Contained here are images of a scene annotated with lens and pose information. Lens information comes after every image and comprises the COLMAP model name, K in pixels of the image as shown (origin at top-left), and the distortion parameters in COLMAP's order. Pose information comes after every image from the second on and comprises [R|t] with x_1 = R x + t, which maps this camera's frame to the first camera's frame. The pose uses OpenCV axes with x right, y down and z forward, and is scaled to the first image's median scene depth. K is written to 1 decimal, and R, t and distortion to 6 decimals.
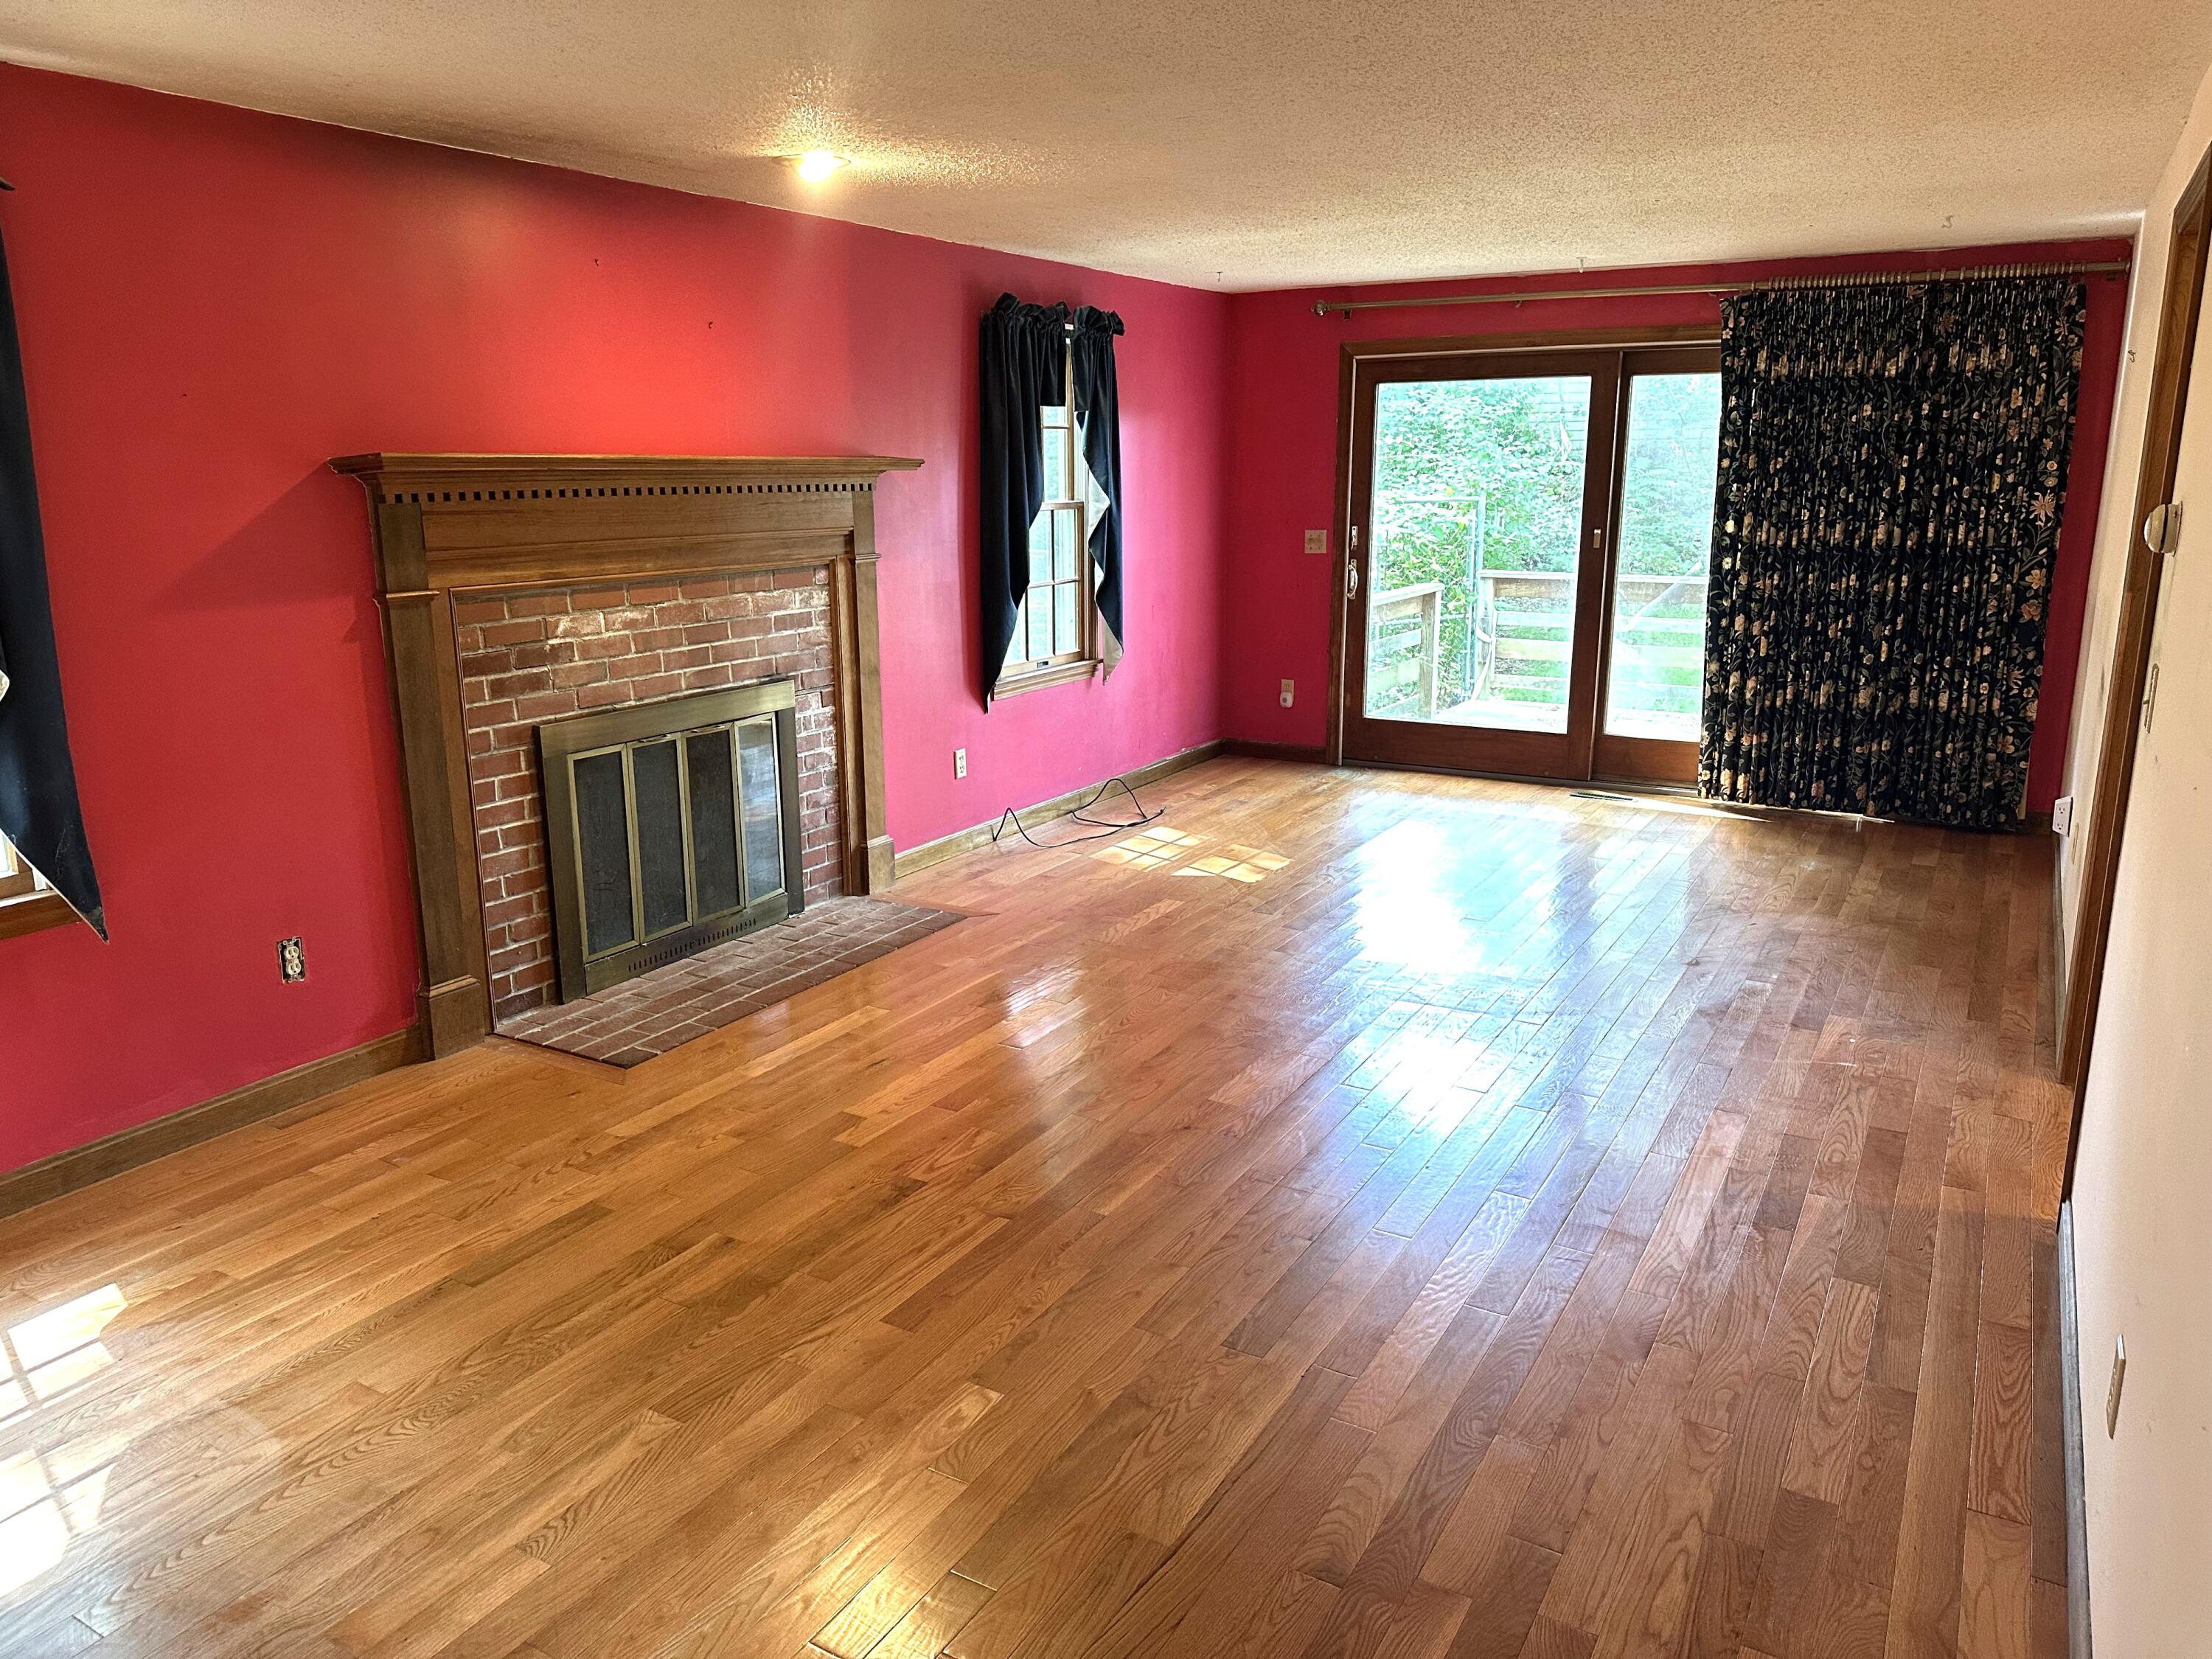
lens RADIAL K [[1563.2, 0, 1107.9], [0, 1563.2, 816.5], [0, 0, 1]] dist [0.004320, -0.002256]
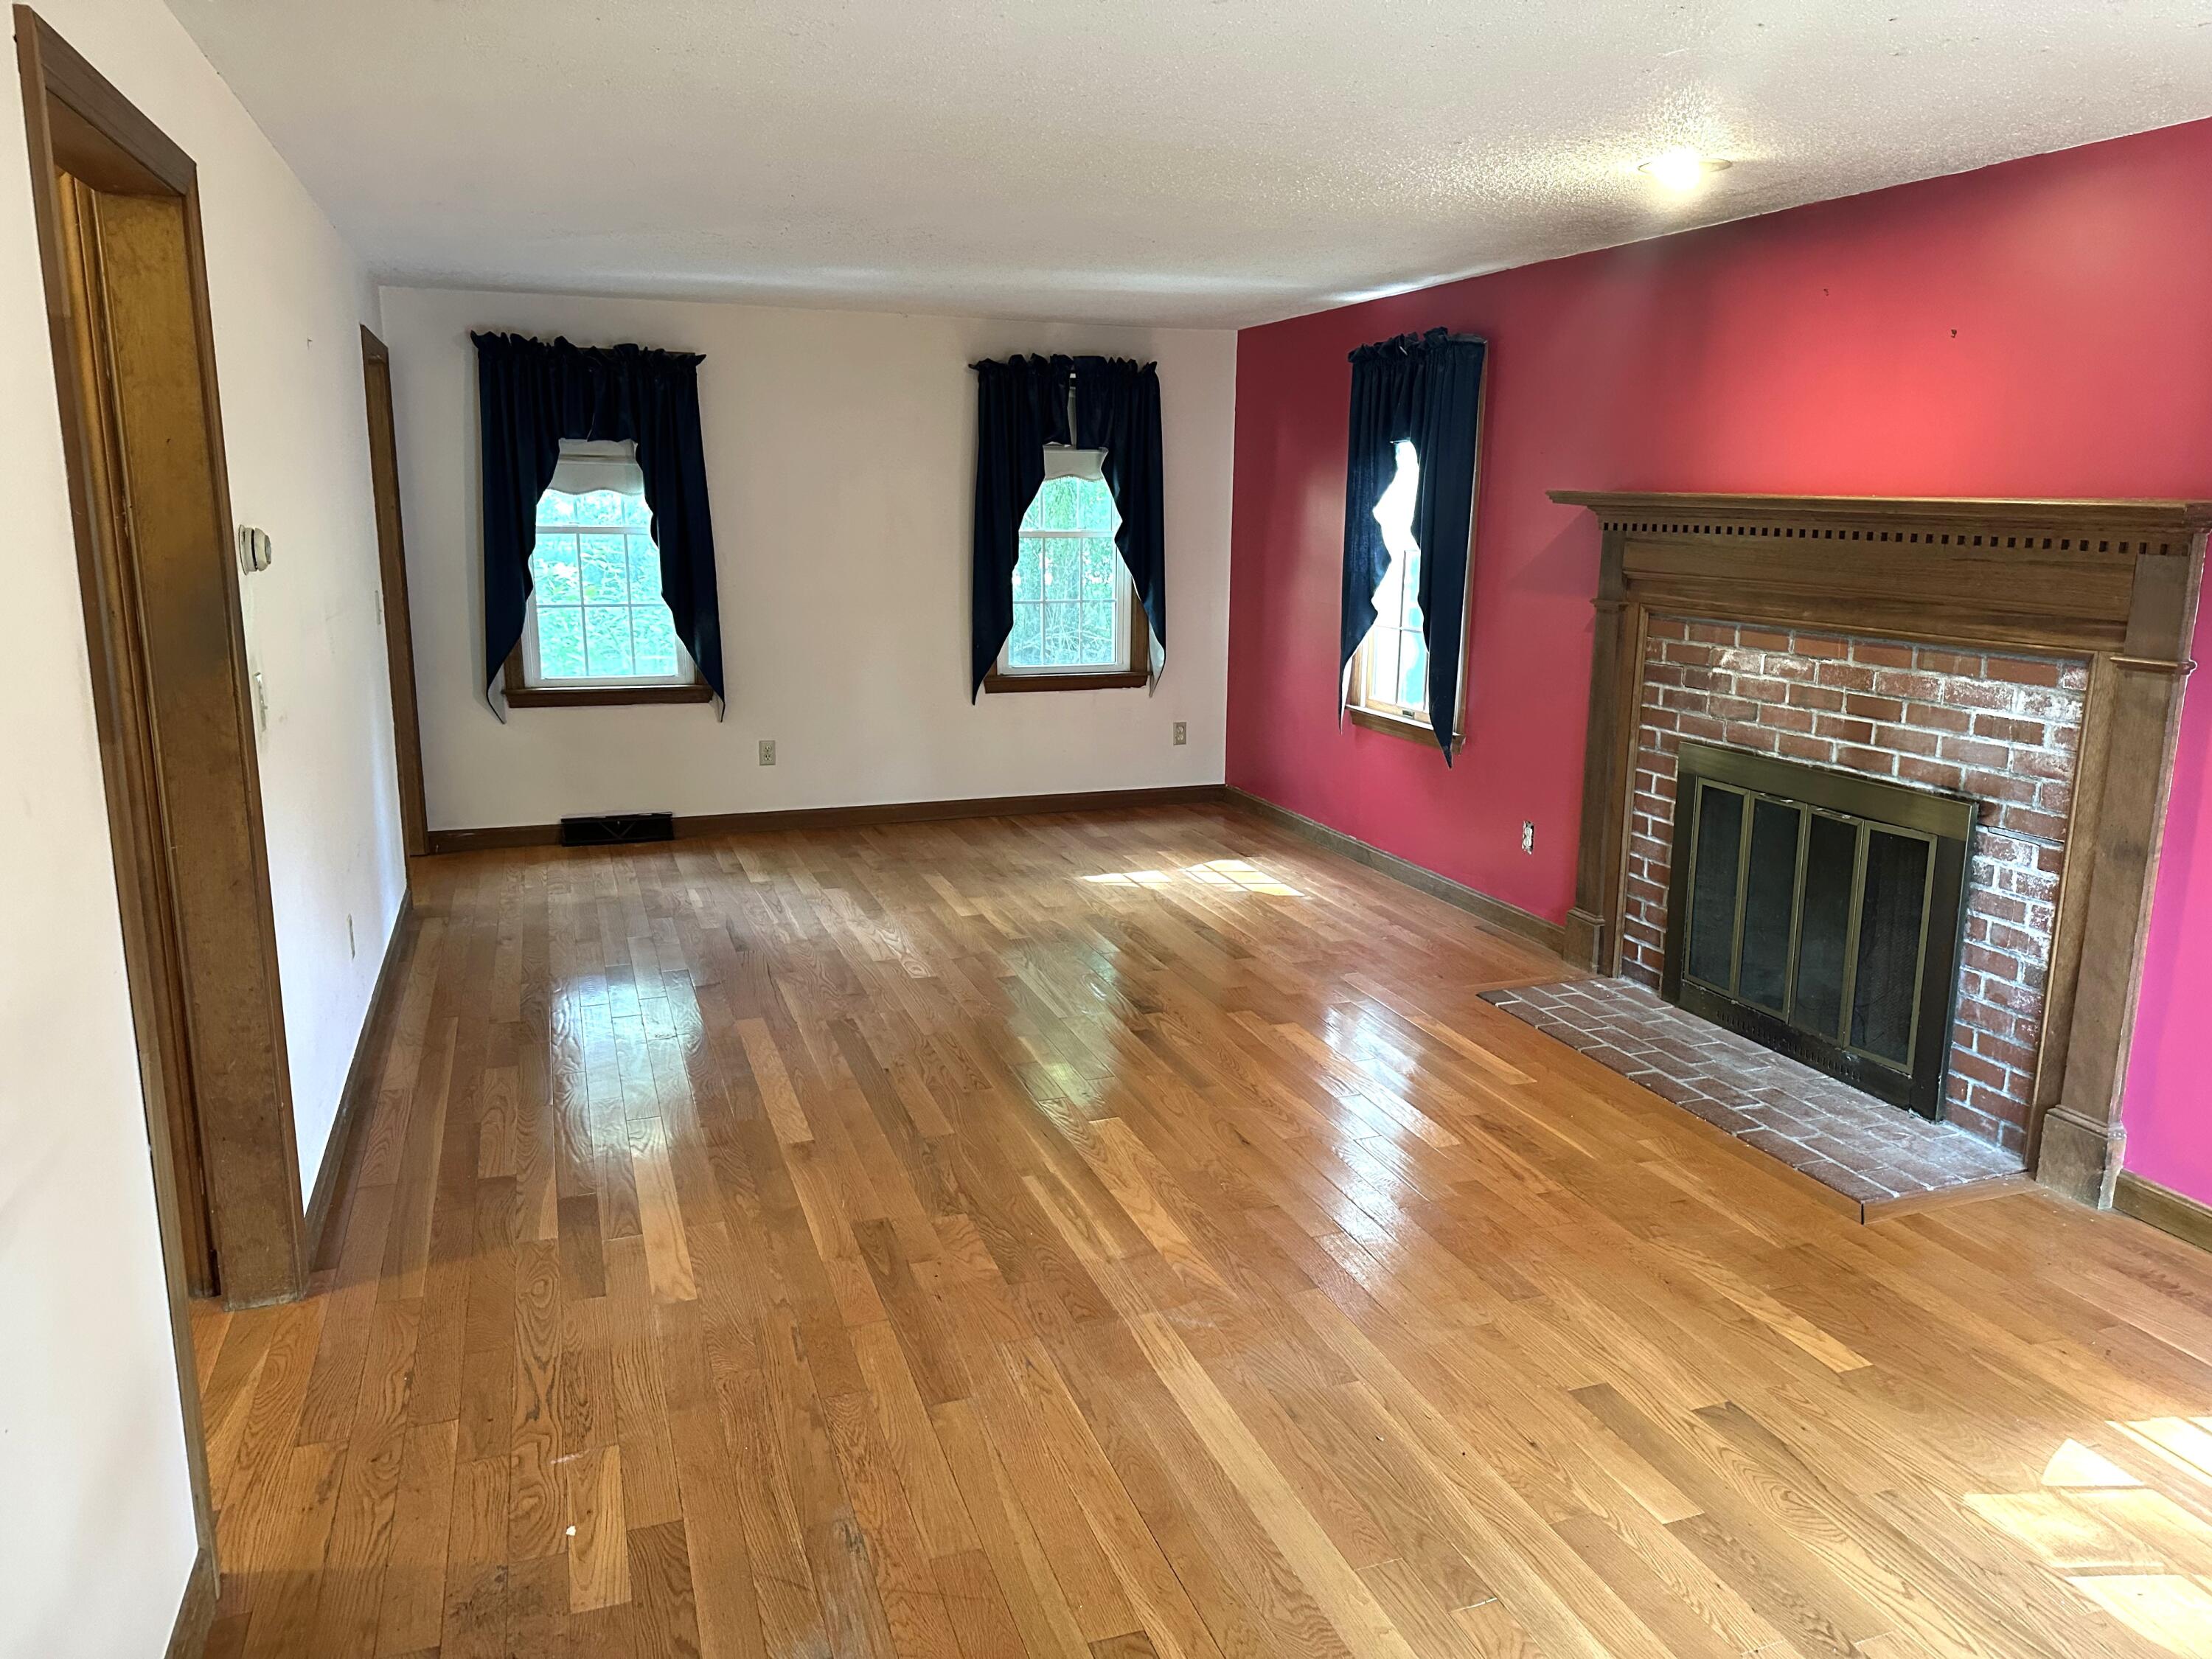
lens RADIAL K [[1563.2, 0, 1107.9], [0, 1563.2, 816.5], [0, 0, 1]] dist [0.004320, -0.002256]
pose [[-0.661614, 0.149200, -0.734851, 0.681206], [-0.171507, 0.923916, 0.342000, -0.301183], [0.729967, 0.352304, -0.585687, 1.312843]]
